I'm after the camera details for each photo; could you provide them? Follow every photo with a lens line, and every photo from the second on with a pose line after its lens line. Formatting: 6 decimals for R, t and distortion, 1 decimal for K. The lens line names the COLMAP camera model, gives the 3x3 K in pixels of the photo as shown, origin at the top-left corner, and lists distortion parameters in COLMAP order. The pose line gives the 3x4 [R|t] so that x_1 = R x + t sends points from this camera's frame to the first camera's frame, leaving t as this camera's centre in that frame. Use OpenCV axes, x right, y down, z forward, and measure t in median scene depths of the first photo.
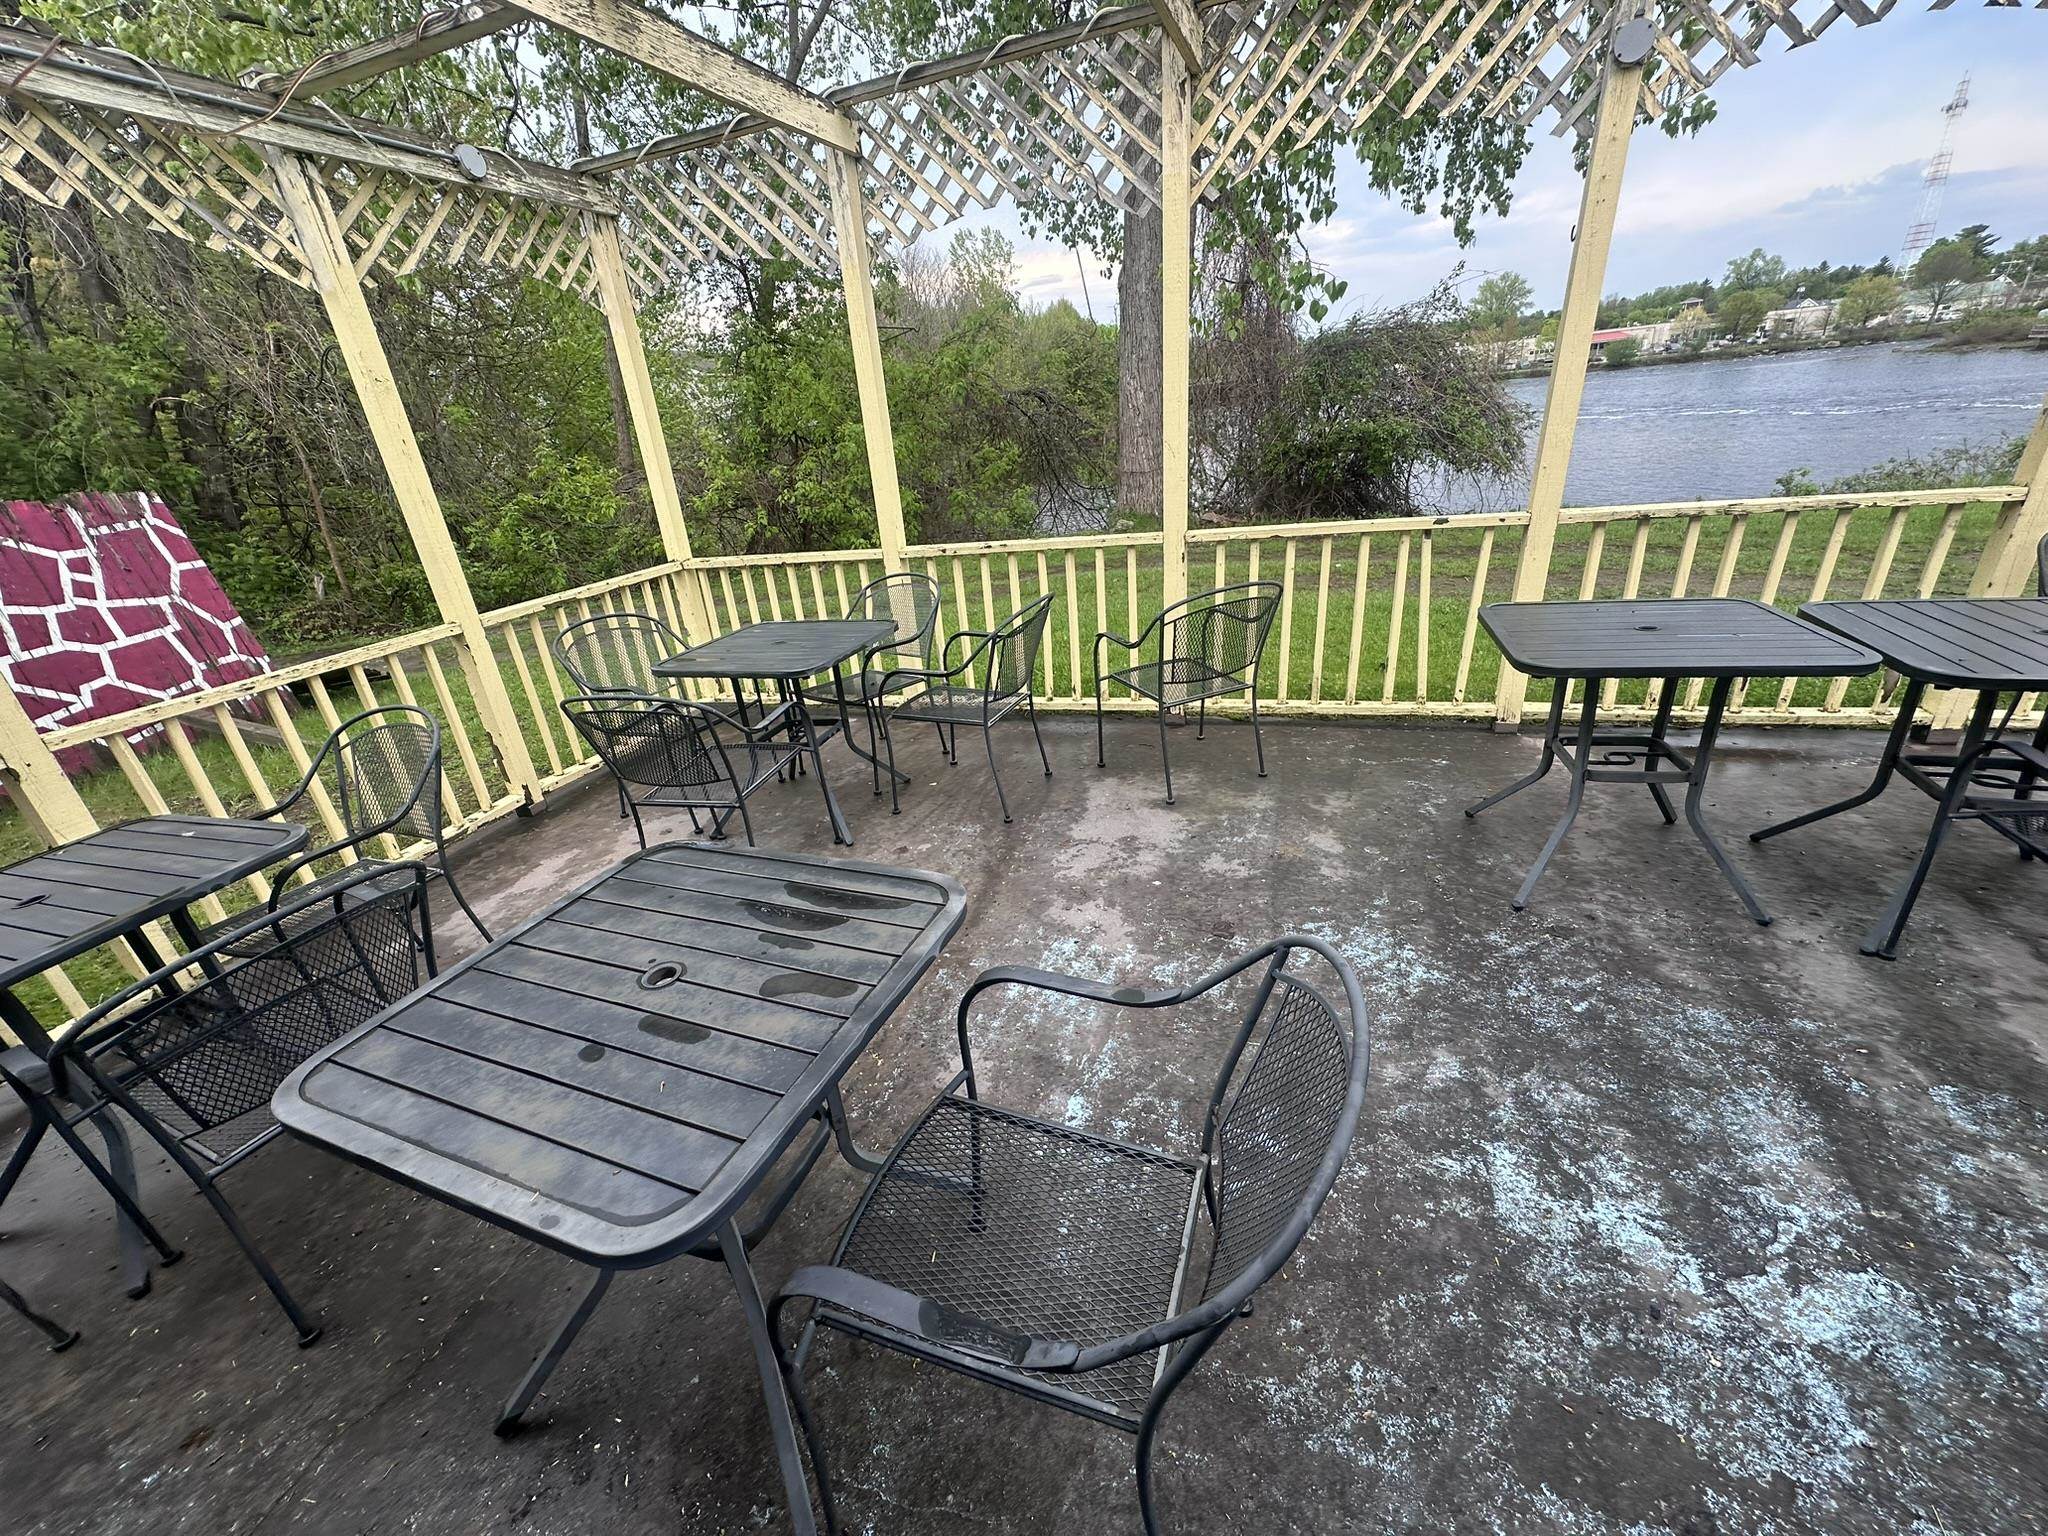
lens RADIAL K [[814.7, 0, 1021.4], [0, 814.7, 766.2], [0, 0, 1]] dist [-0.001834, 0.000289]
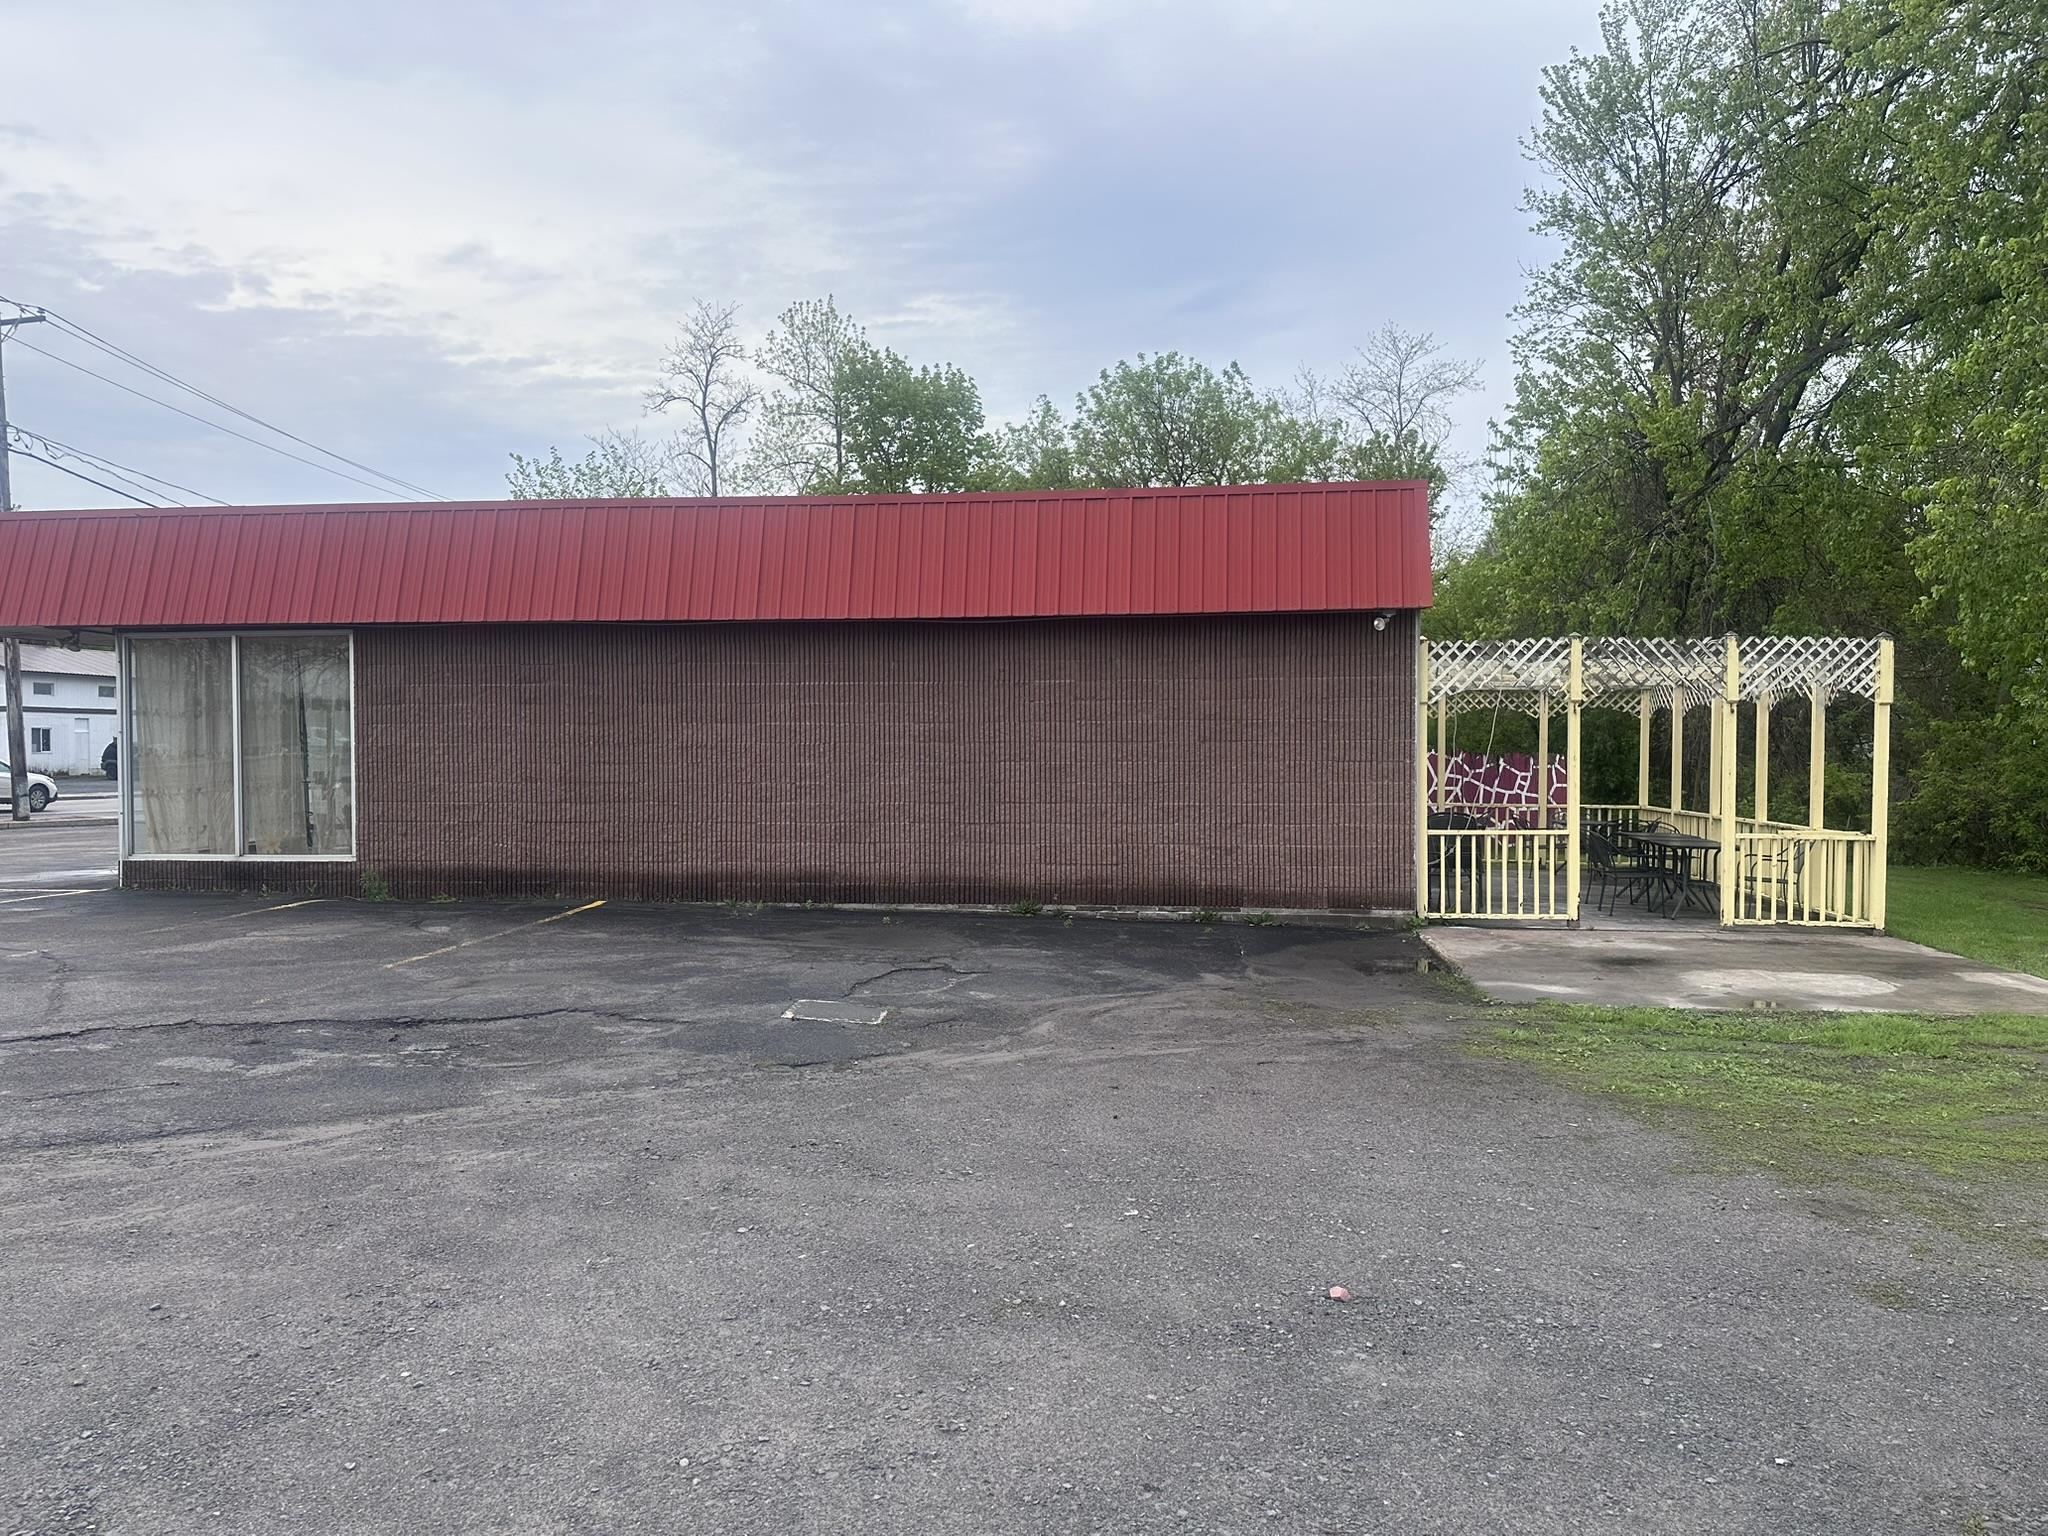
lens RADIAL K [[1434.0, 0, 1024.0], [0, 1434.0, 768.0], [0, 0, 1]] dist [0.094519, -0.110405]
pose [[0.215556, 0.119506, -0.969151, 4.955379], [-0.412899, 0.910547, 0.020443, 0.476243], [0.884901, 0.395755, 0.245618, -2.590946]]
